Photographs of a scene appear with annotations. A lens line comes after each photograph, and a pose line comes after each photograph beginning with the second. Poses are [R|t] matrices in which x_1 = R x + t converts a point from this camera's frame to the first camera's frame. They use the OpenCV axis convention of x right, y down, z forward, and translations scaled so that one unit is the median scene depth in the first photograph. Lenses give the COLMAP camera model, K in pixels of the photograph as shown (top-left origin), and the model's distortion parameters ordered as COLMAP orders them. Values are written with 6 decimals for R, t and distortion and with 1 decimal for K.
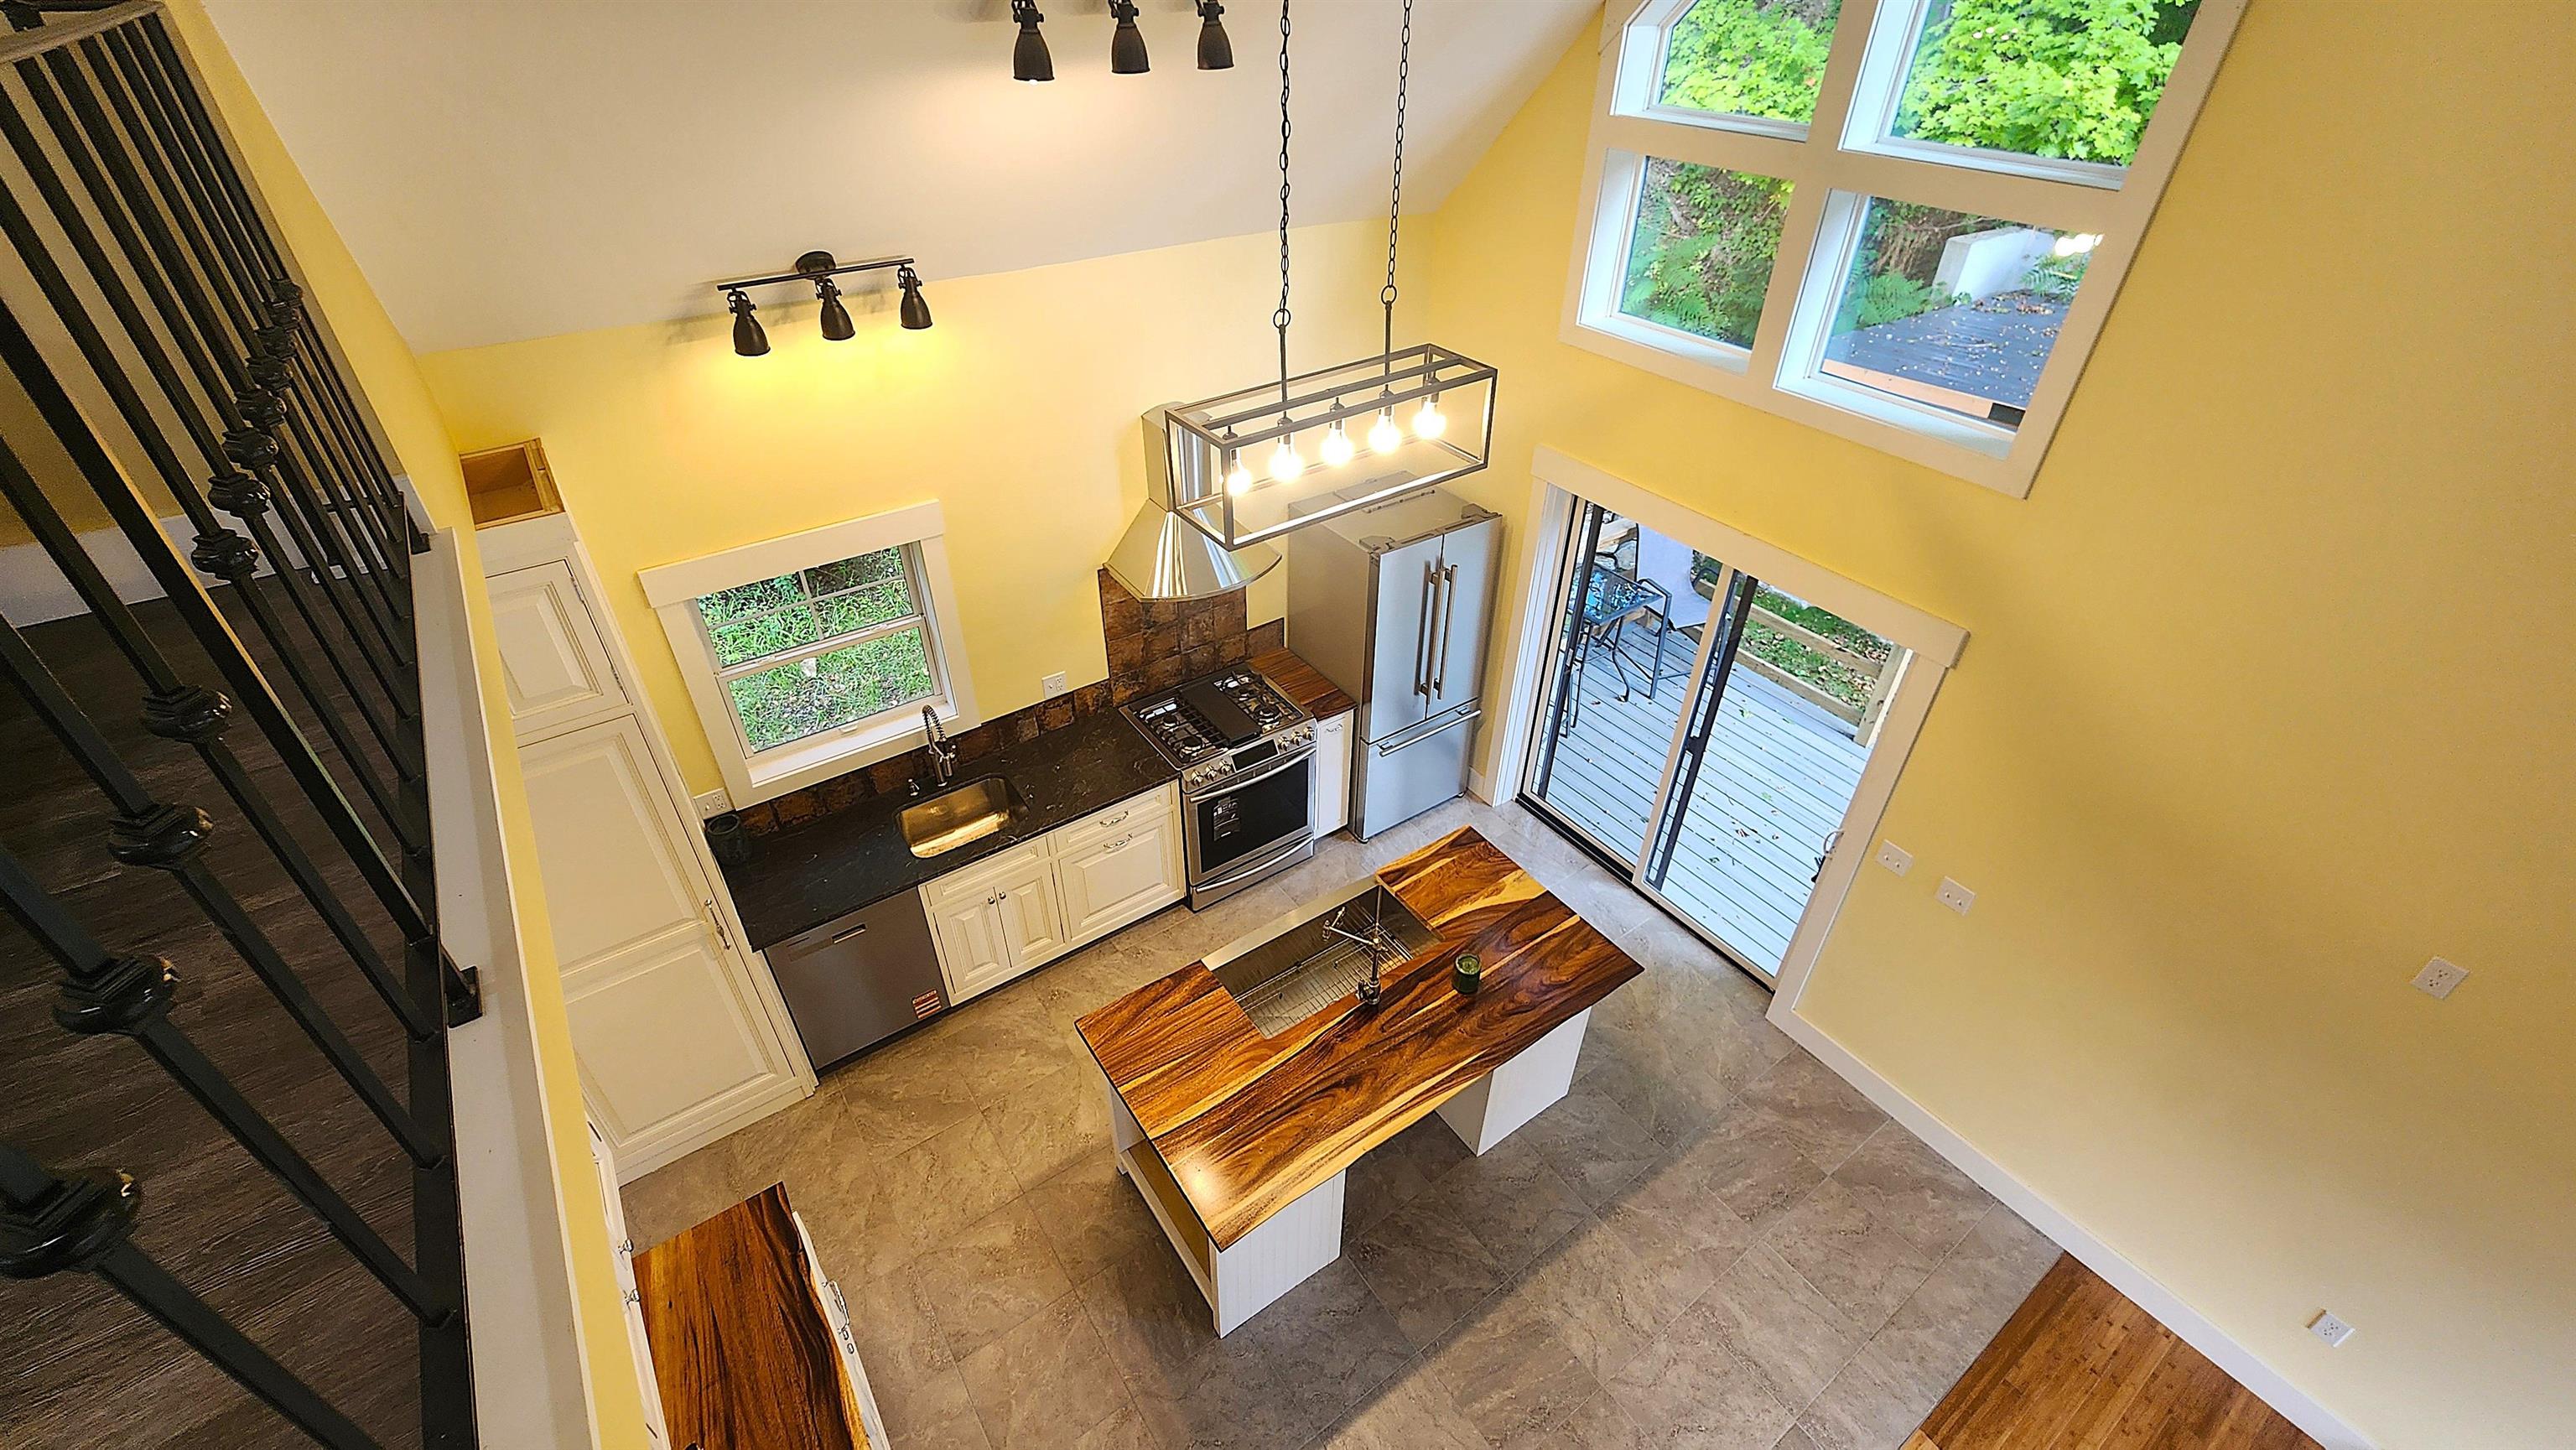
lens RADIAL K [[1058.4, 0, 1294.5], [0, 1058.4, 728.9], [0, 0, 1]] dist [-0.003772, 0.001276]
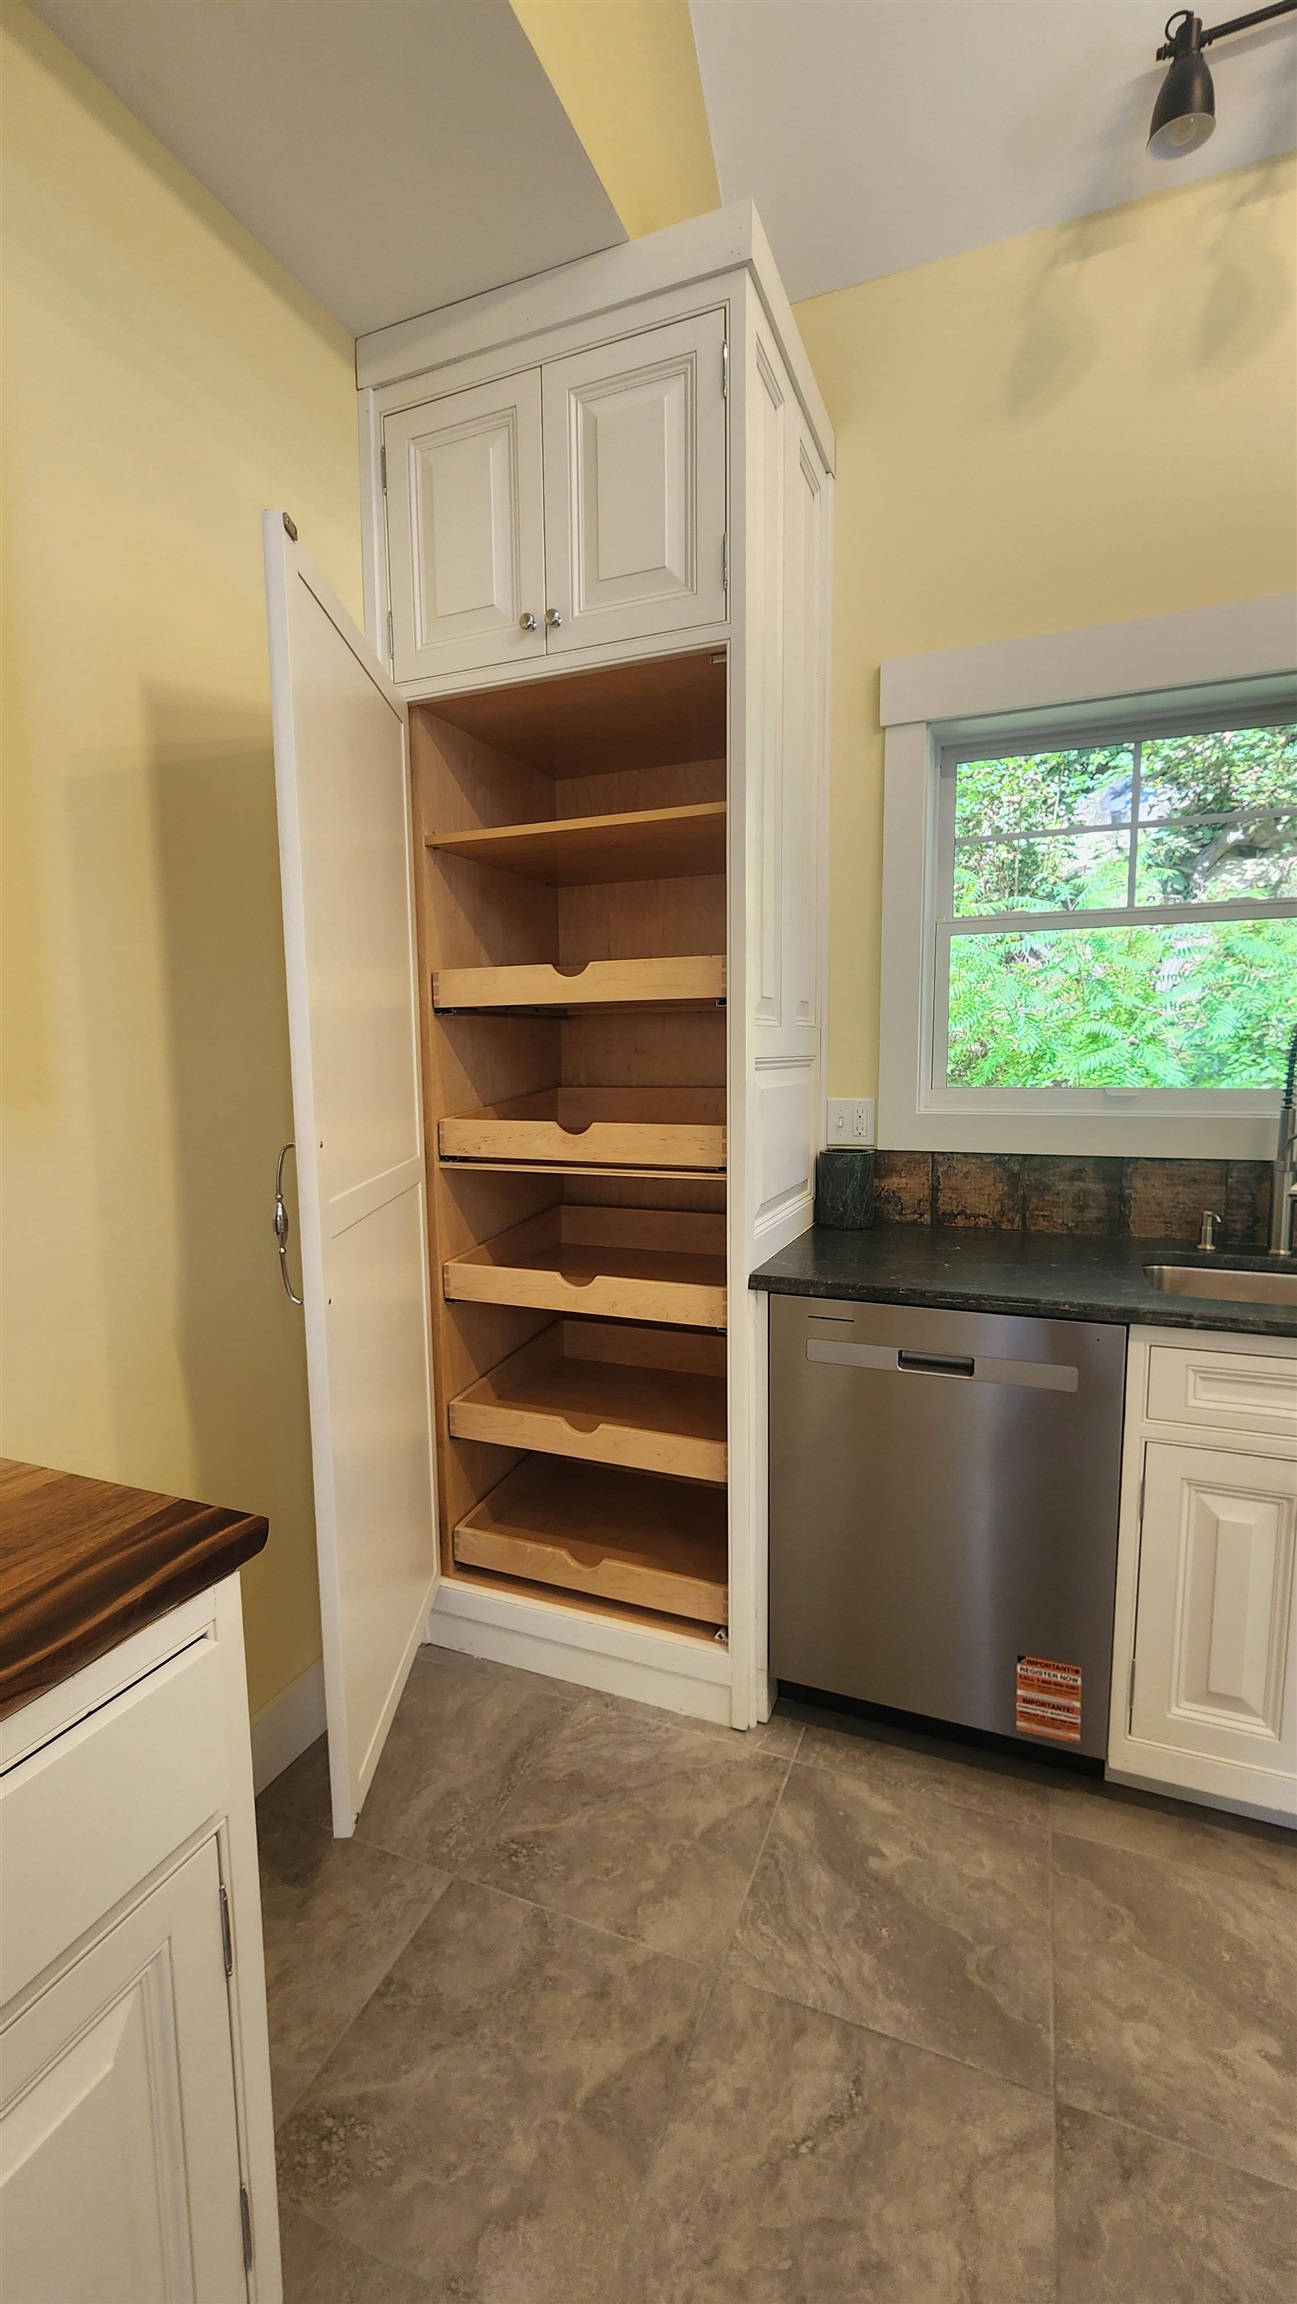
lens RADIAL K [[946.6, 0, 649.1], [0, 946.6, 1148.3], [0, 0, 1]] dist [-0.003772, 0.001276]
pose [[0.530816, 0.075078, -0.844155, -0.159534], [-0.491867, 0.838434, -0.234723, 0.266702], [0.690146, 0.539807, 0.481983, 0.676828]]
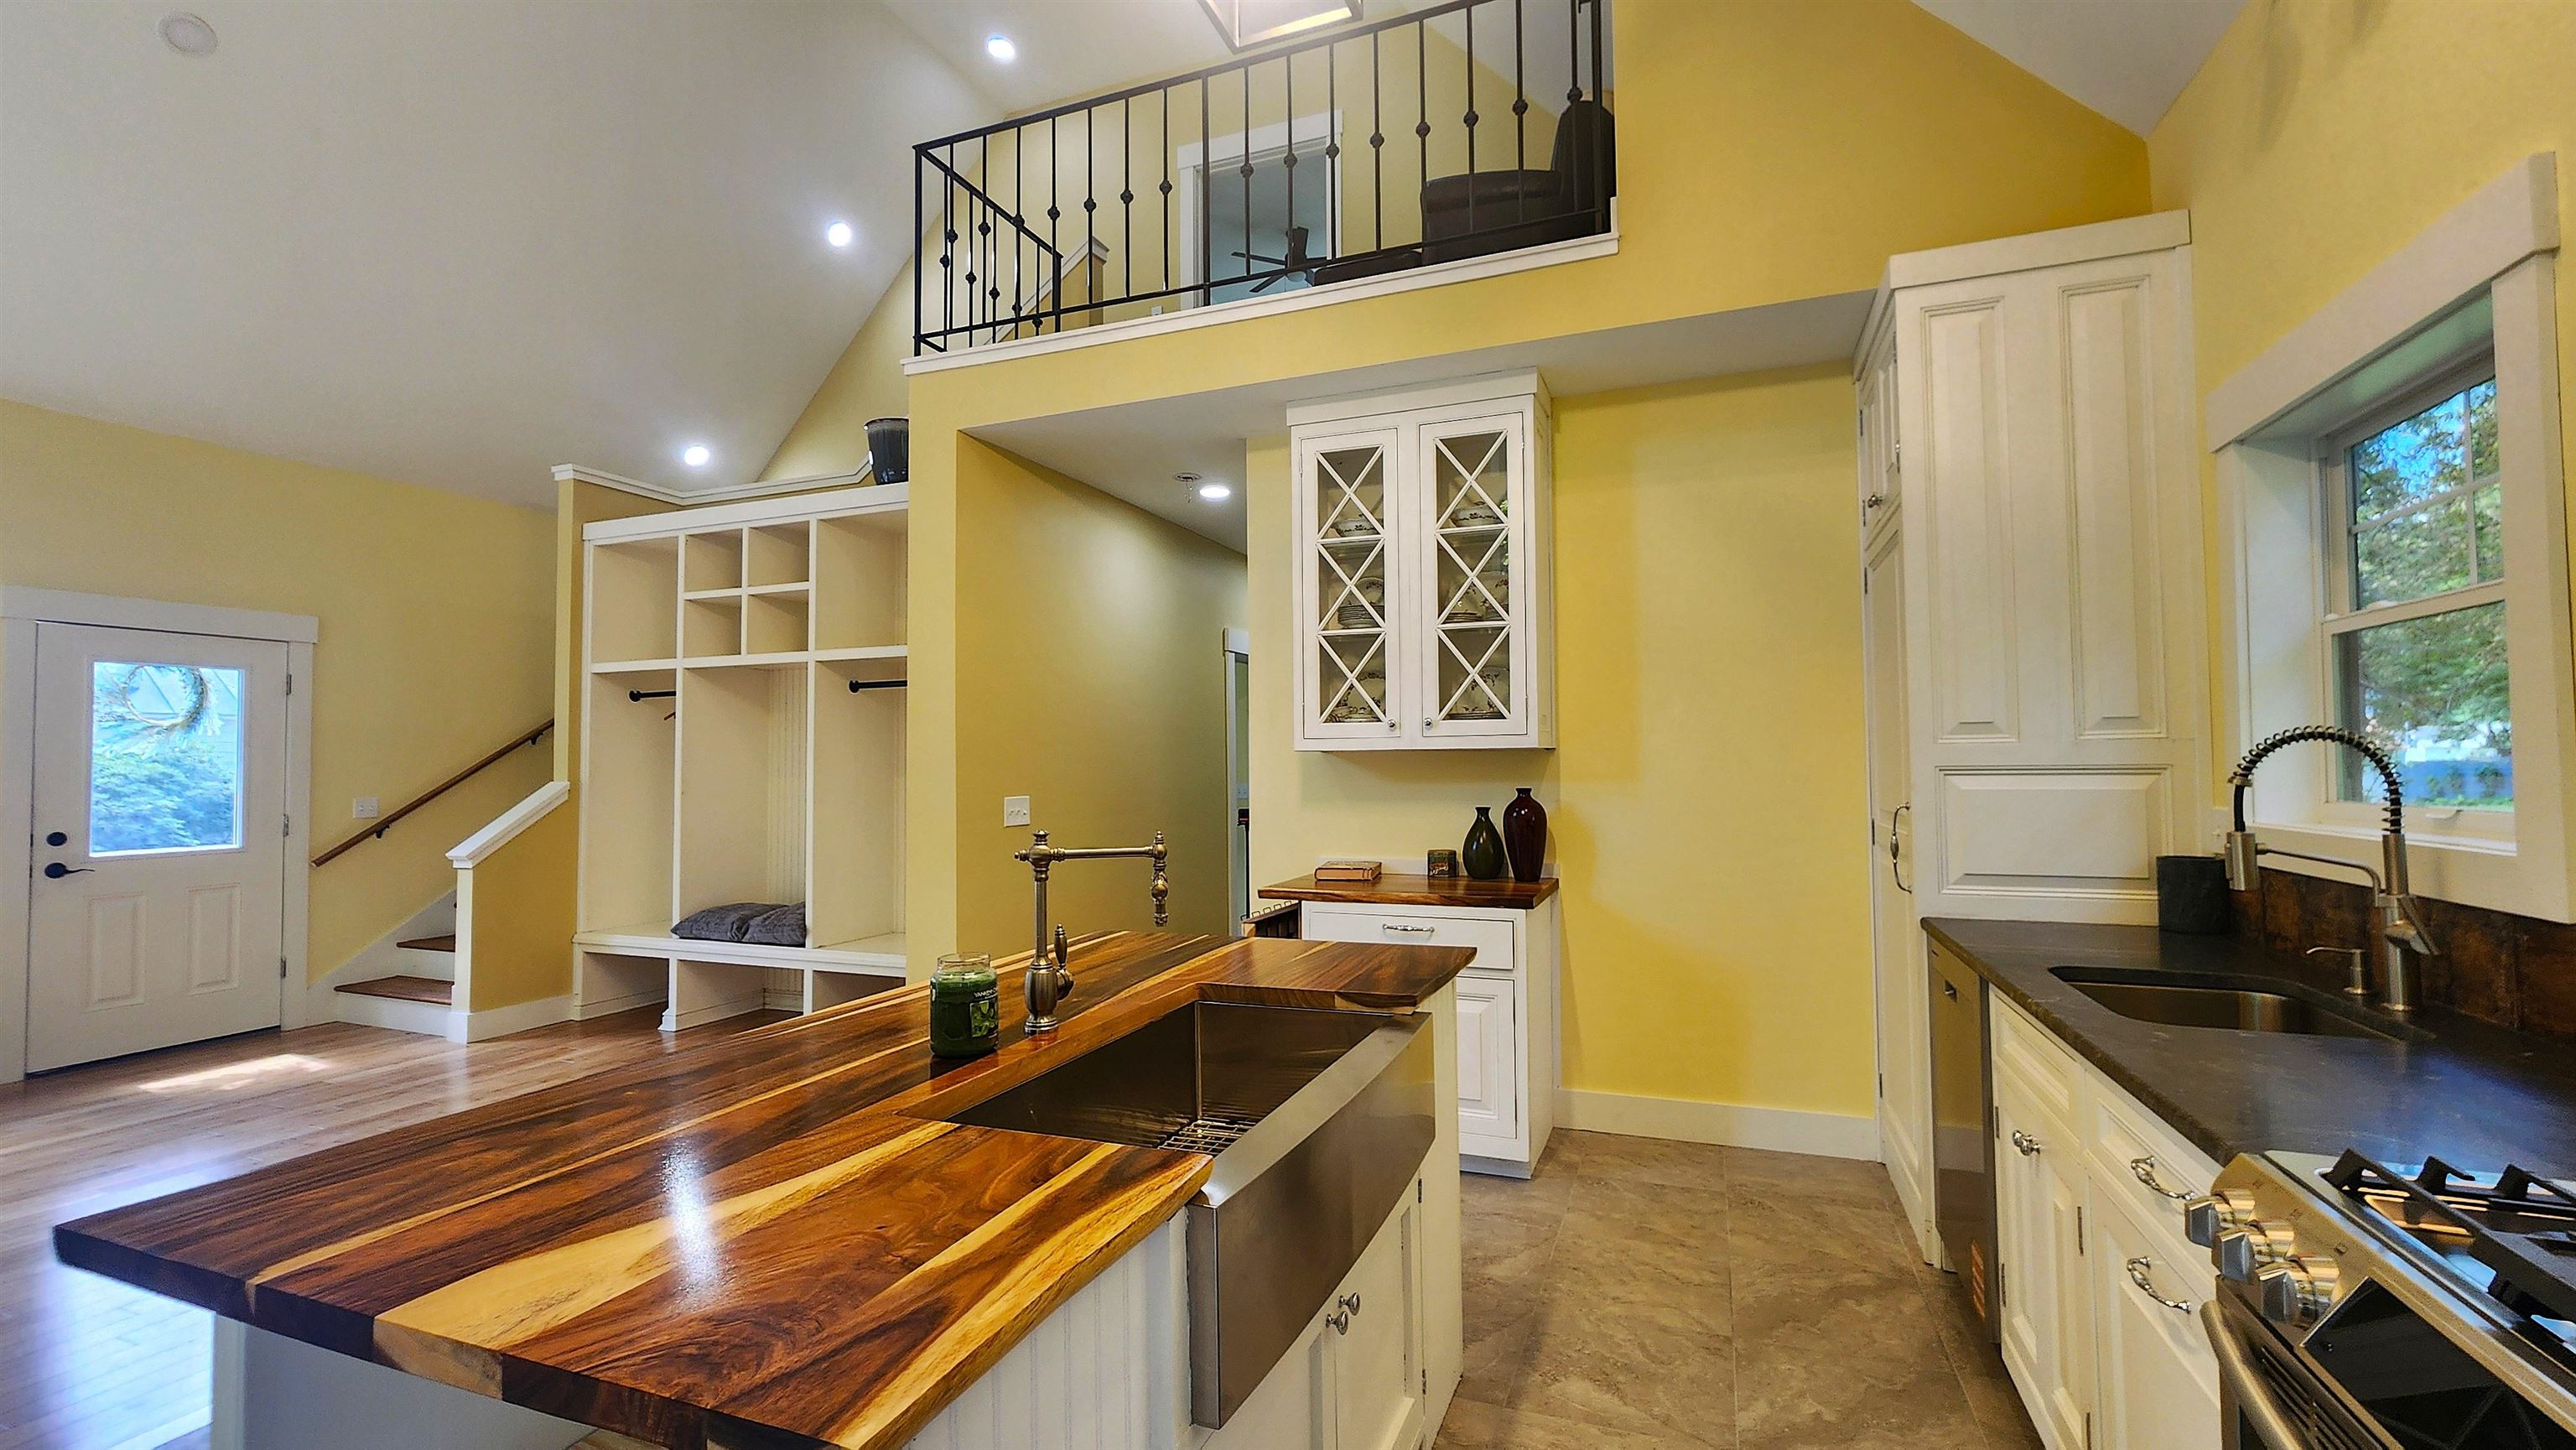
lens RADIAL K [[1058.4, 0, 1325.3], [0, 1058.4, 732.5], [0, 0, 1]] dist [-0.003772, 0.001276]
pose [[-0.820927, -0.020155, -0.570677, 0.201831], [-0.337756, 0.822954, 0.456801, -0.075981], [0.460434, 0.567750, -0.682393, 1.149346]]
